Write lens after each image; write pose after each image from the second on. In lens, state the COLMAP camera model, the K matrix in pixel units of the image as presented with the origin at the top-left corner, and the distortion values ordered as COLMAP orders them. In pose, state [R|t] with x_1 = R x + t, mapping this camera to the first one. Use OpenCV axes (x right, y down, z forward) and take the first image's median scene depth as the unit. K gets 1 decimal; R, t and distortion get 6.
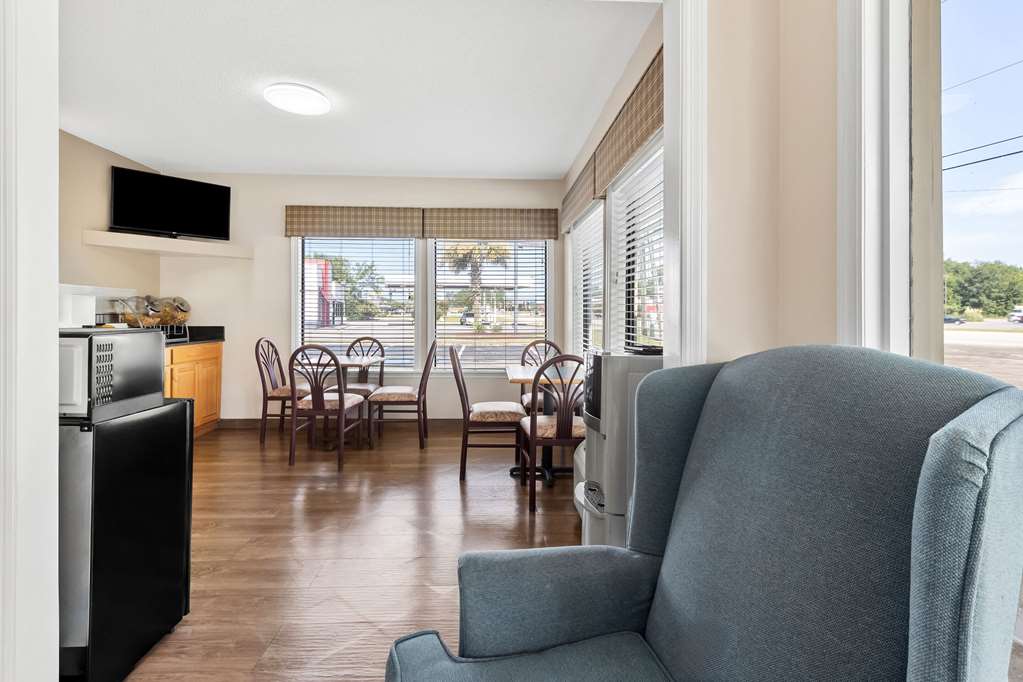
lens RADIAL K [[481.5, 0, 511.9], [0, 481.5, 305.1], [0, 0, 1]] dist [0.012768, -0.004245]
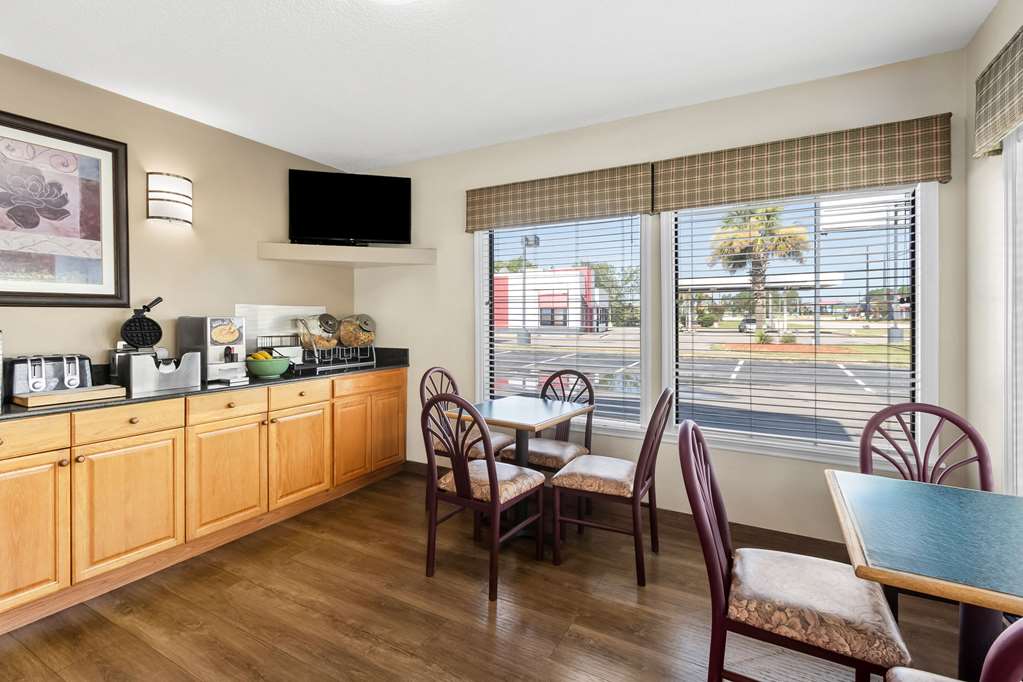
lens RADIAL K [[481.5, 0, 503.6], [0, 481.5, 323.4], [0, 0, 1]] dist [0.012768, -0.004245]
pose [[0.846246, 0.000252, -0.532793, -0.020159], [0.014567, 0.999615, 0.023609, -0.016504], [0.532594, -0.027740, 0.845916, 0.390413]]
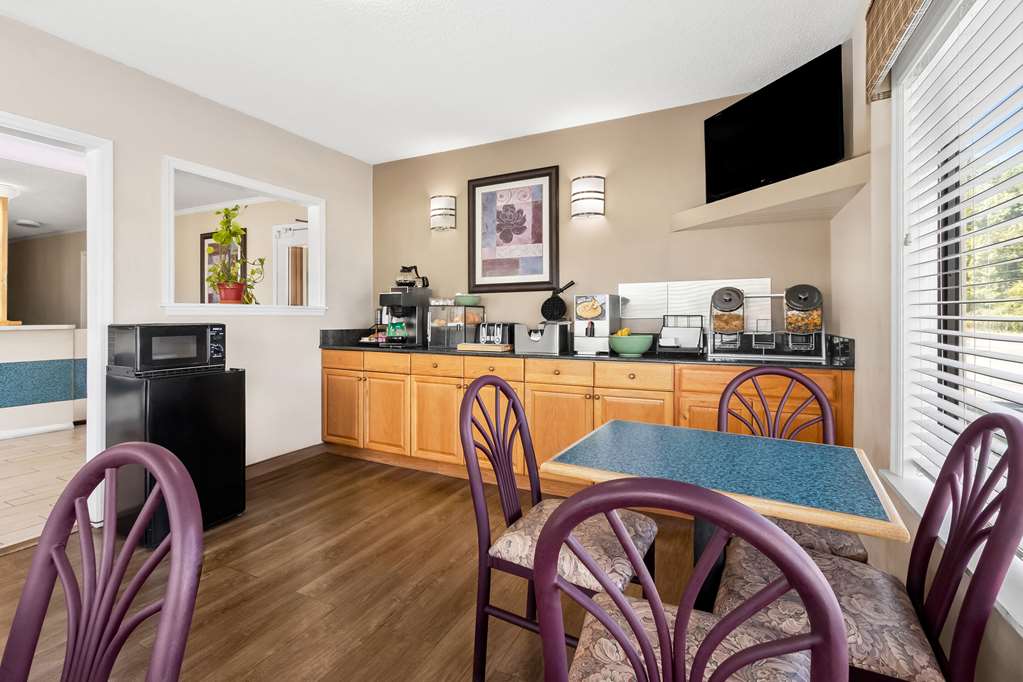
lens RADIAL K [[481.5, 0, 505.1], [0, 481.5, 318.0], [0, 0, 1]] dist [0.012768, -0.004245]
pose [[-0.498015, 0.000639, -0.867168, -0.010610], [0.017829, 0.999796, -0.009502, 0.021252], [0.866985, -0.020193, -0.497925, 0.944194]]
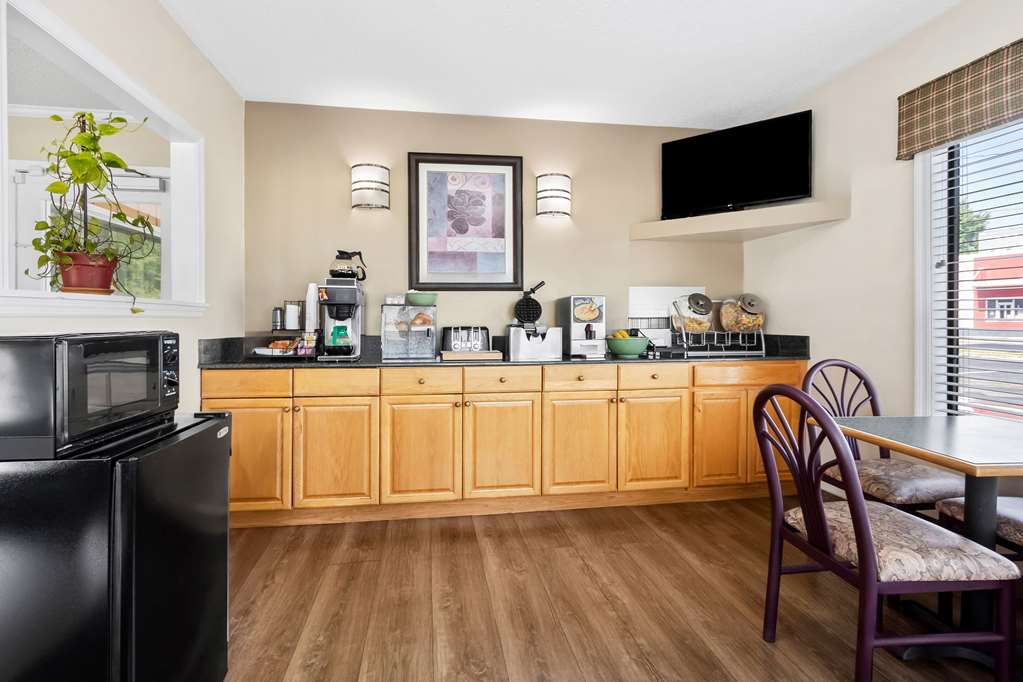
lens RADIAL K [[481.5, 0, 496.5], [0, 481.5, 319.2], [0, 0, 1]] dist [0.012768, -0.004245]
pose [[0.097351, -0.003702, -0.995243, -0.013030], [0.022820, 0.999738, -0.001487, 0.013671], [0.994988, -0.022567, 0.097410, 0.534792]]
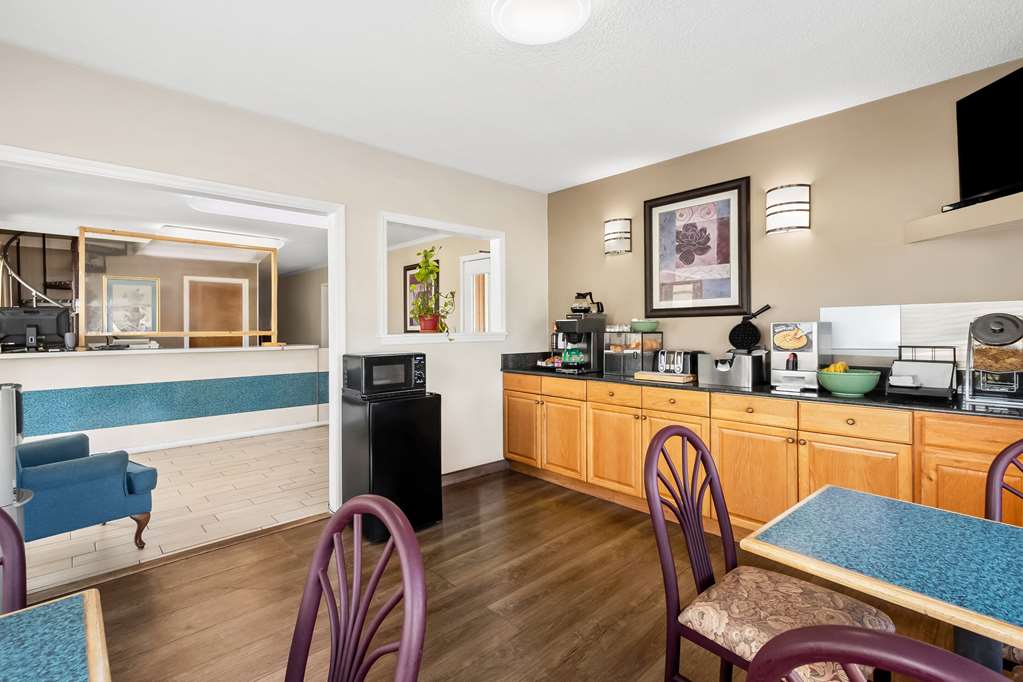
lens RADIAL K [[481.5, 0, 503.3], [0, 481.5, 328.4], [0, 0, 1]] dist [0.012768, -0.004245]
pose [[-0.767577, 0.004028, -0.640944, -0.004698], [0.019175, 0.999677, -0.016682, -0.004386], [0.640669, -0.025095, -0.767407, 0.940052]]
